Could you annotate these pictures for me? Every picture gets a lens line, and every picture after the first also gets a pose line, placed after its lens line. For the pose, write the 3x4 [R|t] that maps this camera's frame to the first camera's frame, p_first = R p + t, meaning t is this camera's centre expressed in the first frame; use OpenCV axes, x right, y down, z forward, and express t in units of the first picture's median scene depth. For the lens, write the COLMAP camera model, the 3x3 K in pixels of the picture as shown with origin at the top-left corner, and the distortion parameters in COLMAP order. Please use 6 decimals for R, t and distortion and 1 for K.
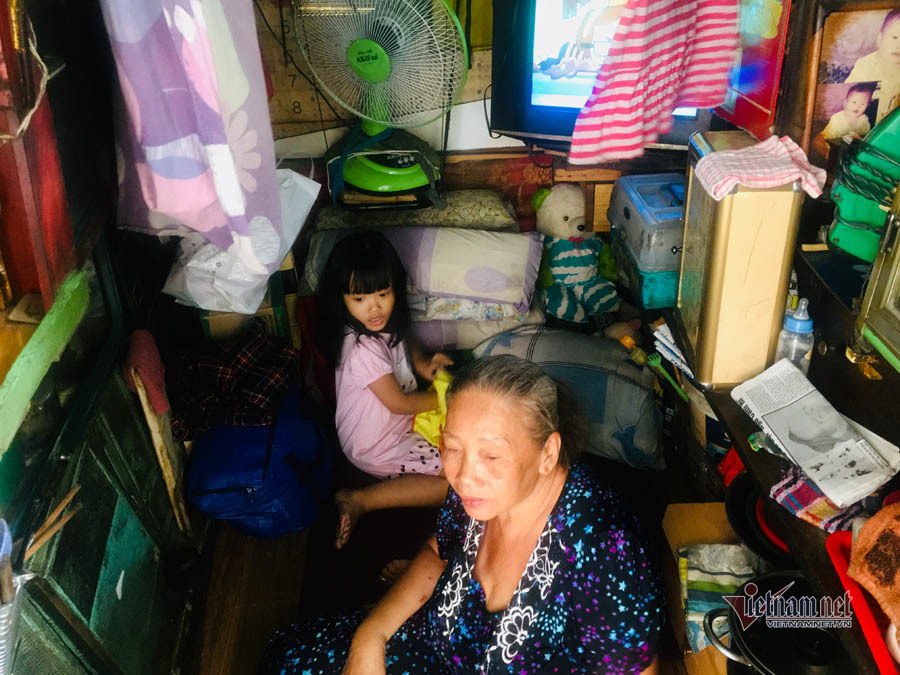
lens RADIAL K [[785.4, 0, 447.6], [0, 785.4, 331.0], [0, 0, 1]] dist [0.030645, -0.003603]
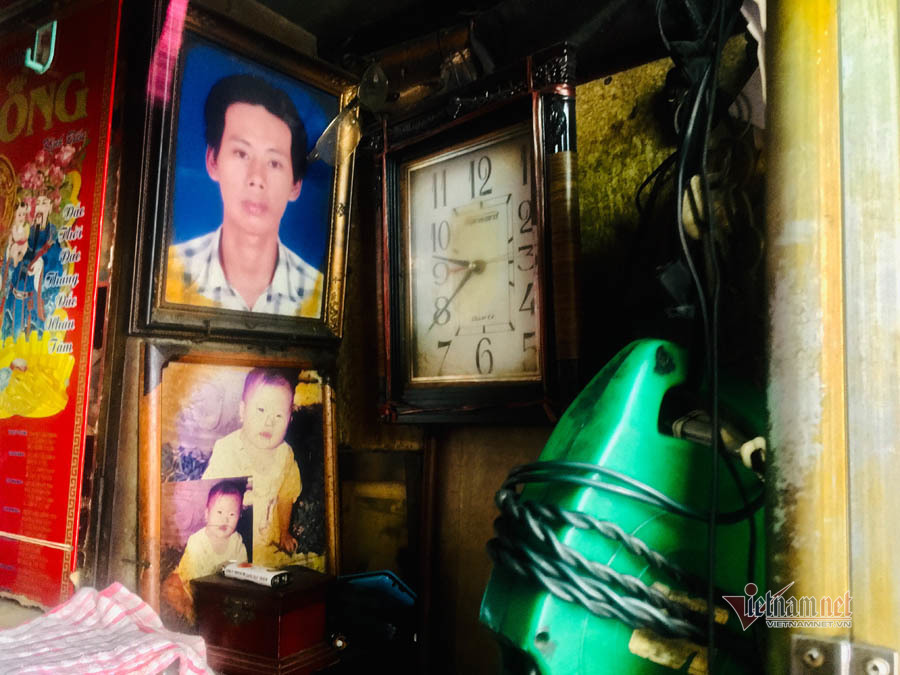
lens RADIAL K [[755.3, 0, 447.7], [0, 755.3, 334.9], [0, 0, 1]] dist [0.015007, 0.010373]
pose [[0.576047, 0.158586, 0.801885, 0.143925], [0.349431, 0.839072, -0.416960, -0.108068], [-0.738964, 0.520392, 0.427931, 0.574891]]
